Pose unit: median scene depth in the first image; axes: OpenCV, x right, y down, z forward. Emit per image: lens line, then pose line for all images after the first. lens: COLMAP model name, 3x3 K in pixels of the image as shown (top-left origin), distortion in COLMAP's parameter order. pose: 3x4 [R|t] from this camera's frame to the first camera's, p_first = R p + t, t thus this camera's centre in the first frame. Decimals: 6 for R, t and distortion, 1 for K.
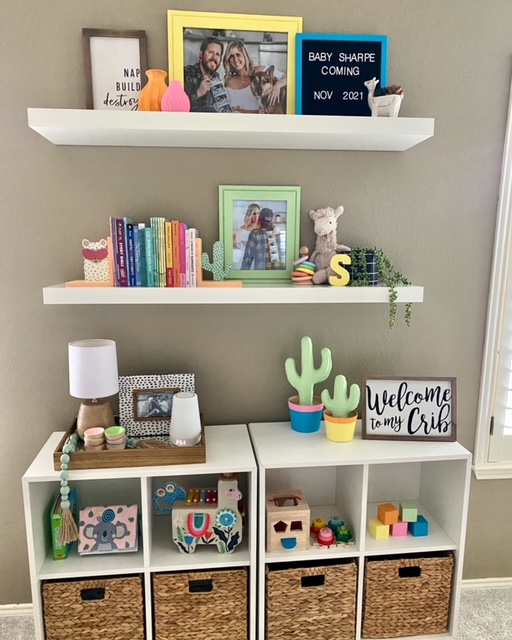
lens RADIAL K [[509.7, 0, 257.0], [0, 509.7, 337.6], [0, 0, 1]] dist [0.003755, 0.000834]
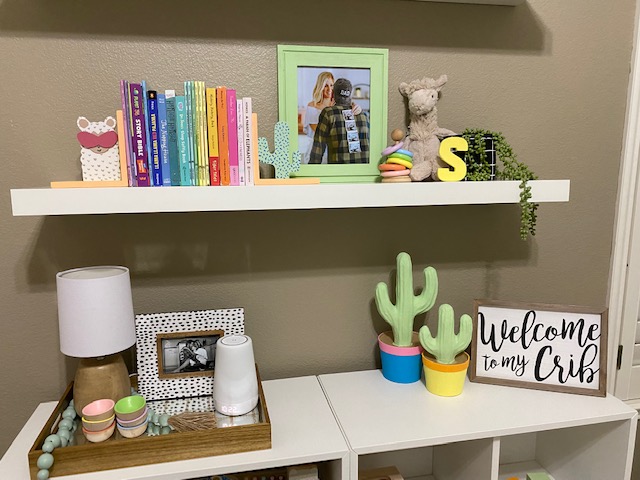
lens RADIAL K [[487.9, 0, 319.9], [0, 487.9, 234.4], [0, 0, 1]] dist [0.002743, -0.003254]
pose [[0.993661, -0.027977, 0.108882, -0.101395], [0.031566, 0.999009, -0.031388, -0.011378], [-0.107895, 0.034626, 0.993559, 0.338744]]
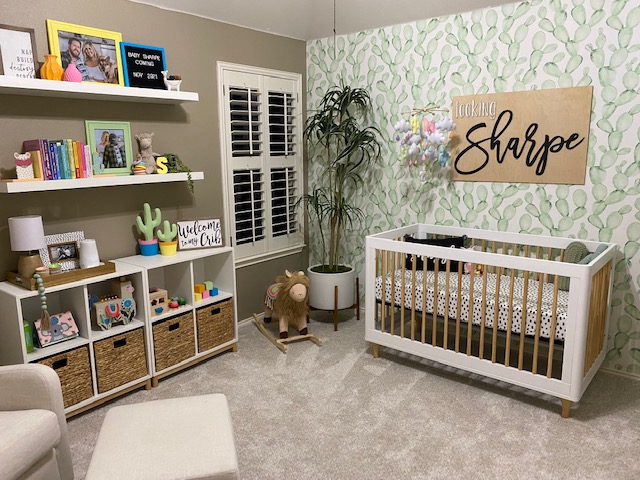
lens RADIAL K [[489.8, 0, 324.1], [0, 489.8, 253.3], [0, 0, 1]] dist [0.000554, 0.000012]
pose [[0.705036, -0.164310, 0.689874, -0.754923], [0.150560, 0.985293, 0.080803, 0.142245], [-0.693005, 0.046898, 0.719406, -0.776211]]
